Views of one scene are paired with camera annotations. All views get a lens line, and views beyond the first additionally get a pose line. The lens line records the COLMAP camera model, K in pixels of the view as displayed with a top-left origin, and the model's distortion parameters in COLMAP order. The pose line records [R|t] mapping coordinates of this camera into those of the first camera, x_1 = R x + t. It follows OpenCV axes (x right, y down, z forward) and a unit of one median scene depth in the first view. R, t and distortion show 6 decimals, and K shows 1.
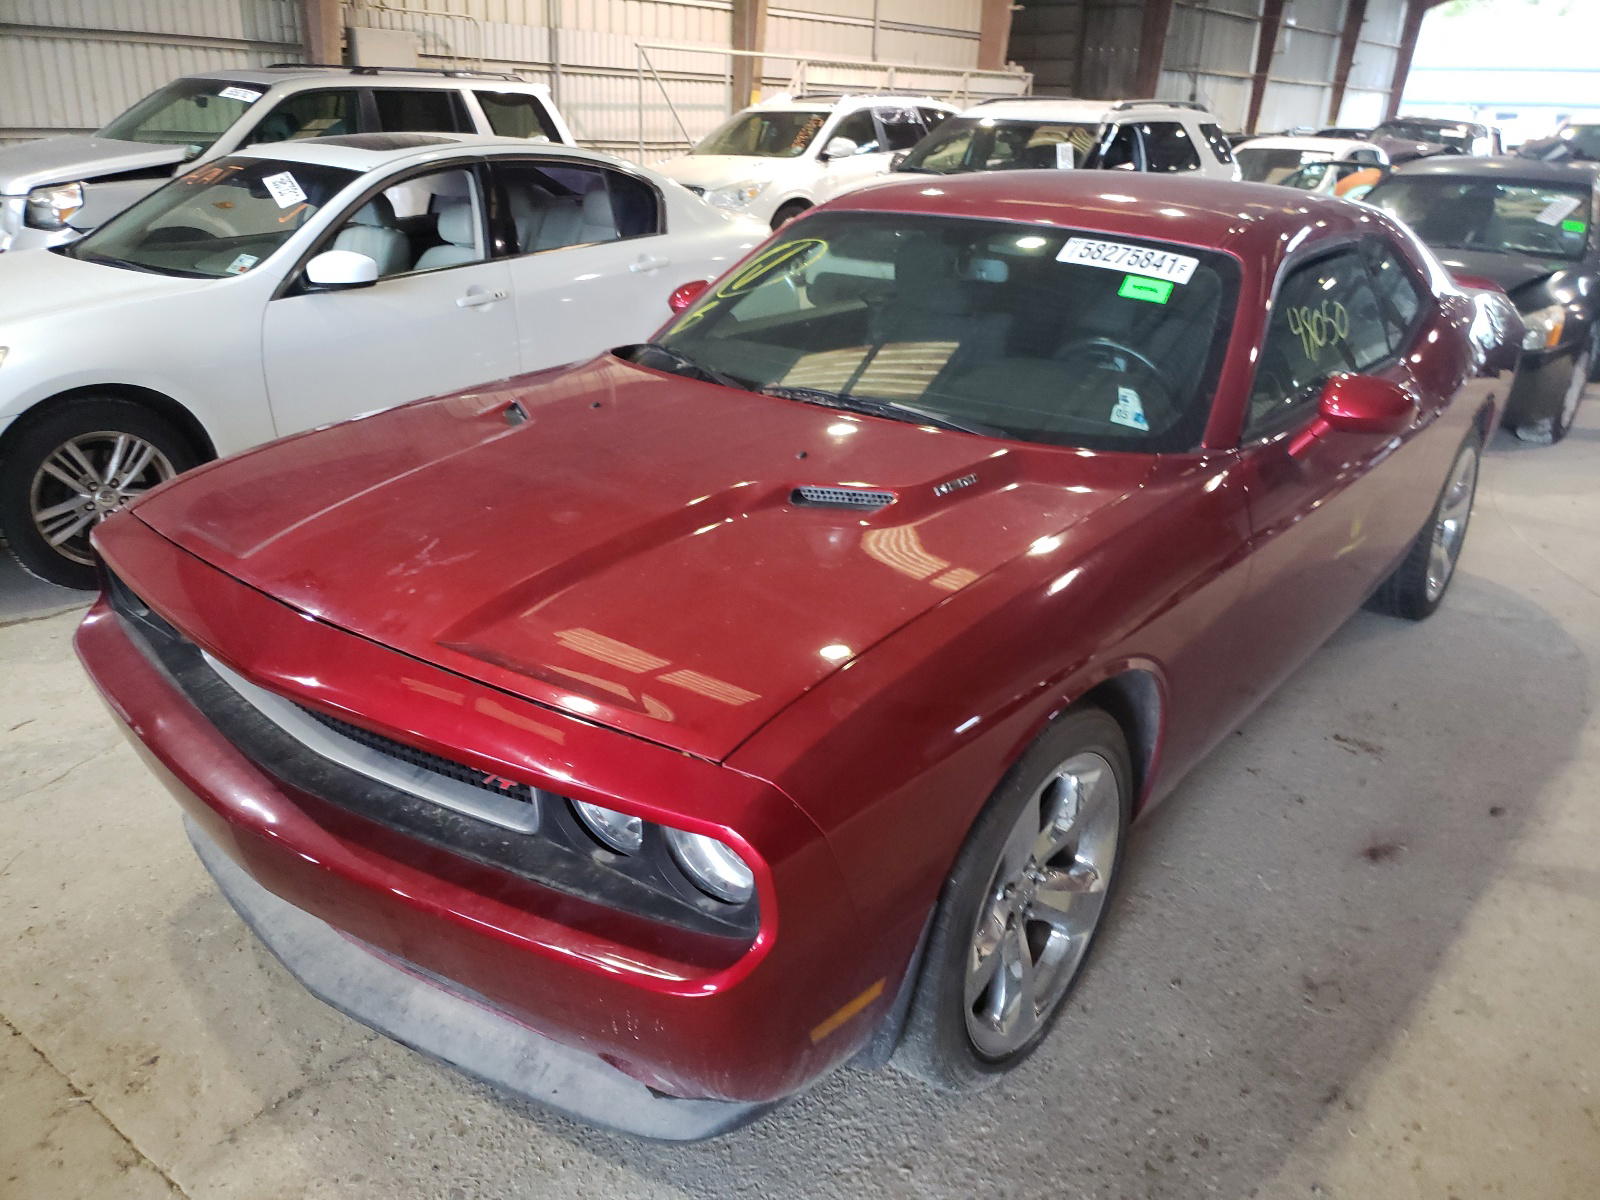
lens RADIAL K [[1225.0, 0, 802.1], [0, 1225.0, 603.4], [0, 0, 1]] dist [-0.005533, -0.003092]
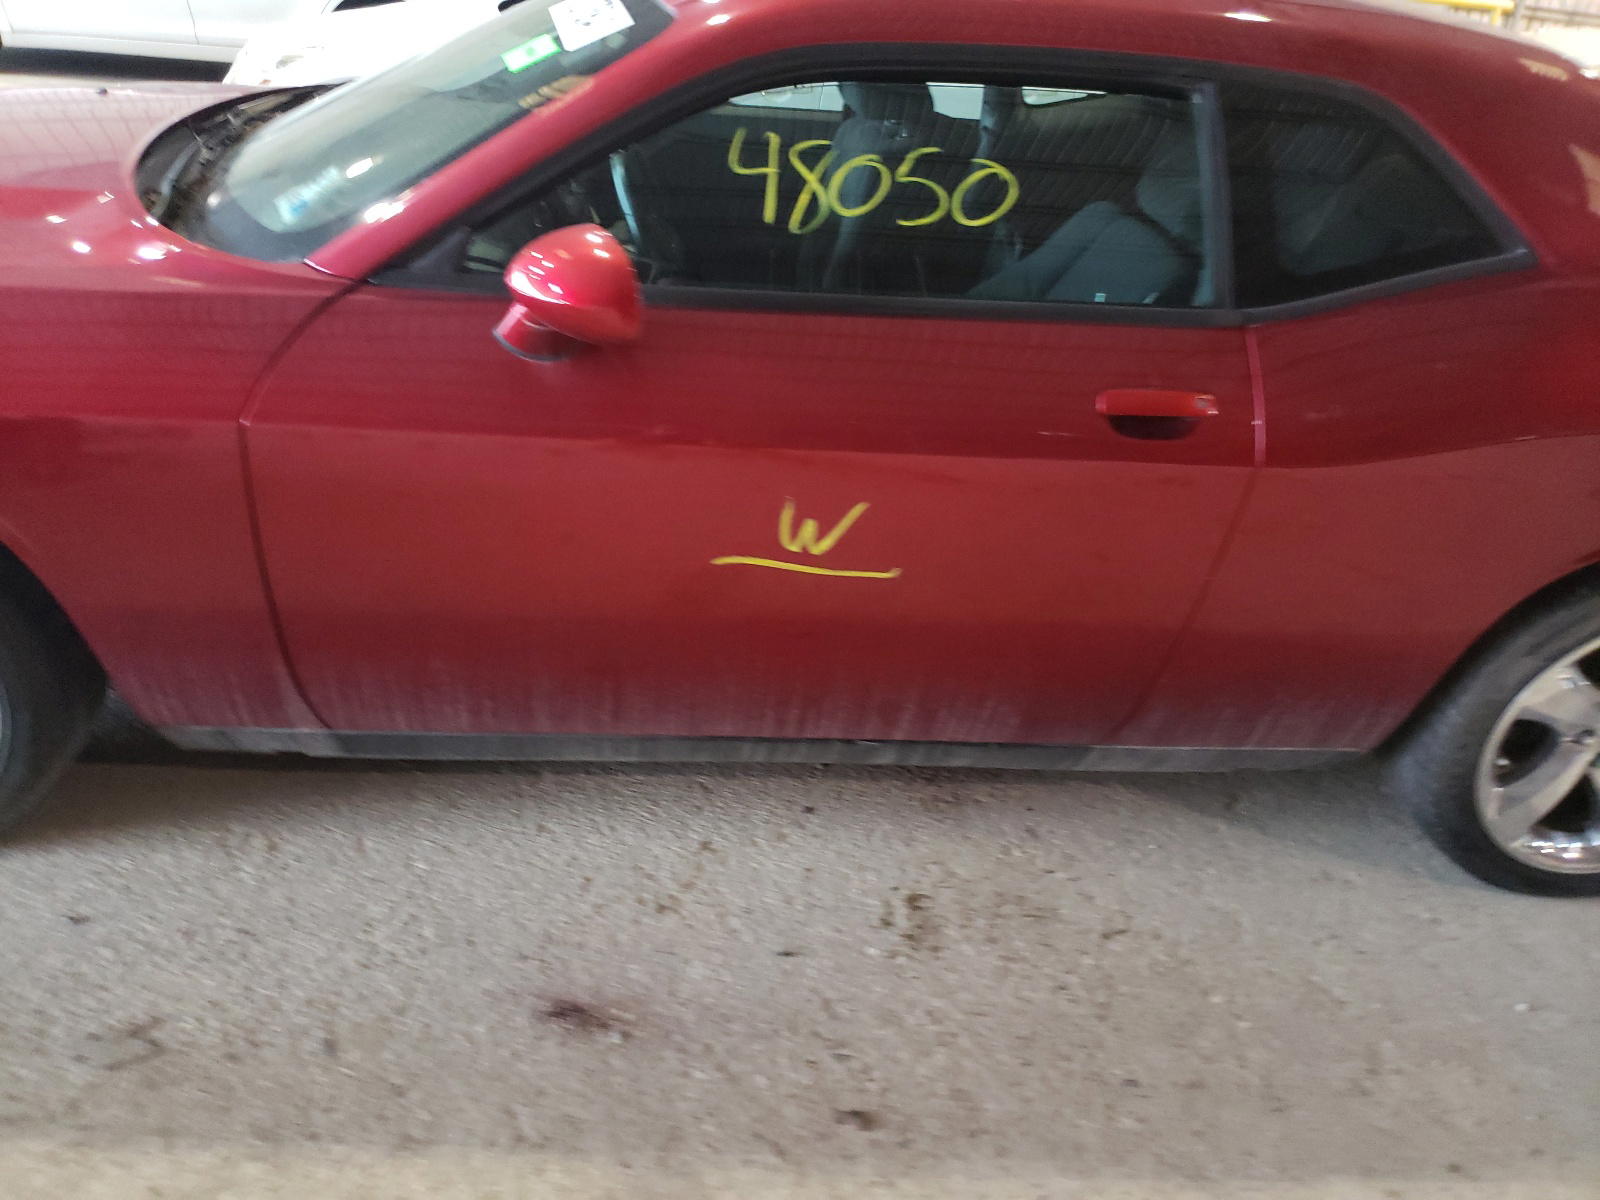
lens RADIAL K [[1225.0, 0, 801.8], [0, 1225.0, 594.0], [0, 0, 1]] dist [-0.005533, -0.003092]
pose [[0.673757, 0.390455, -0.627372, 0.866489], [-0.328934, 0.918721, 0.218527, -0.173159], [0.661705, 0.059130, 0.747429, 0.595670]]
